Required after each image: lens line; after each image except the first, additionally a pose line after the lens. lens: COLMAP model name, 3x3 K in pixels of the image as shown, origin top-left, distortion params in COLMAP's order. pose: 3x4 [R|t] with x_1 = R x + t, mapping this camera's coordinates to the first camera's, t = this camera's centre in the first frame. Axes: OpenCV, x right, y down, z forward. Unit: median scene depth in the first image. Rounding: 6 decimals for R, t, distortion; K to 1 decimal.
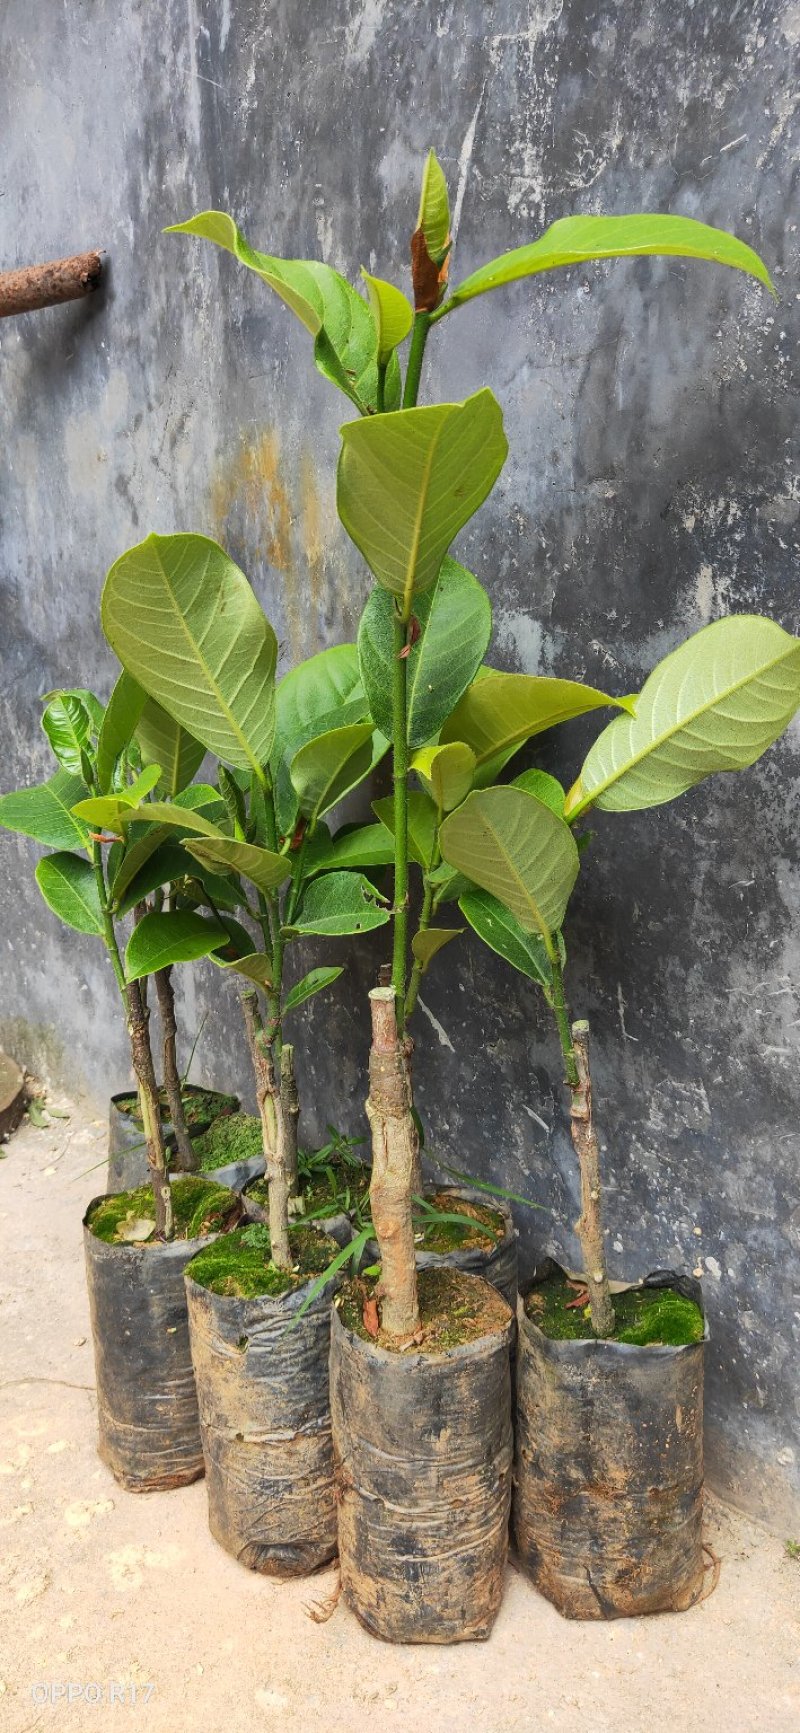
lens RADIAL K [[1317.1, 0, 414.5], [0, 1317.1, 869.5], [0, 0, 1]] dist [0.034989, -0.017061]
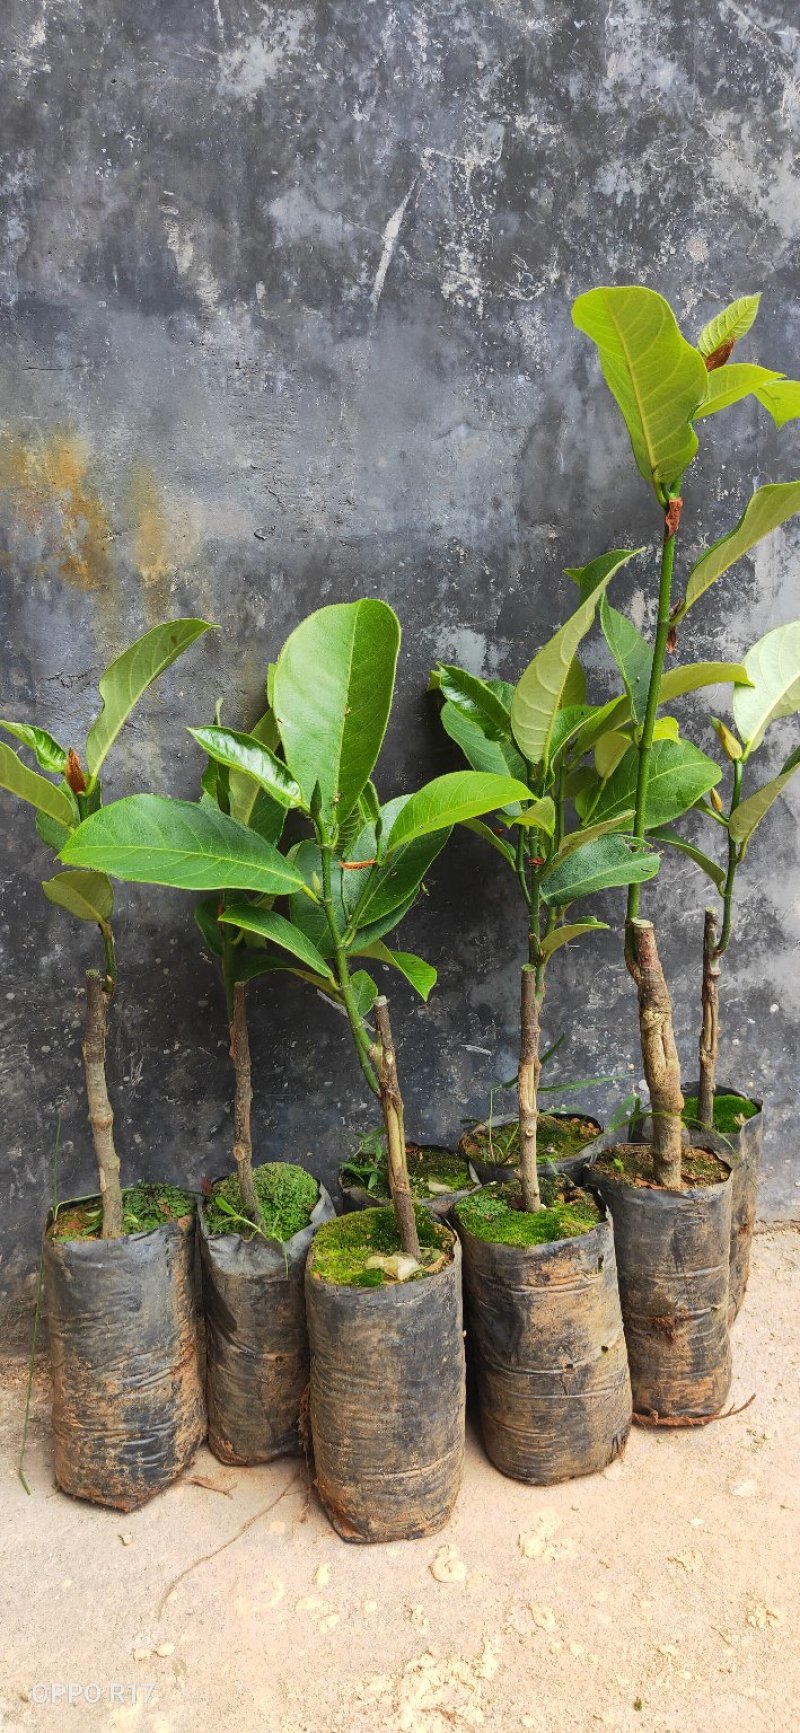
lens RADIAL K [[1317.1, 0, 414.3], [0, 1317.1, 869.2], [0, 0, 1]] dist [0.034989, -0.017061]
pose [[0.412587, -0.167052, 0.895470, -1.118764], [0.202028, 0.975339, 0.088867, -0.101860], [-0.888232, 0.144245, 0.436161, 0.581756]]
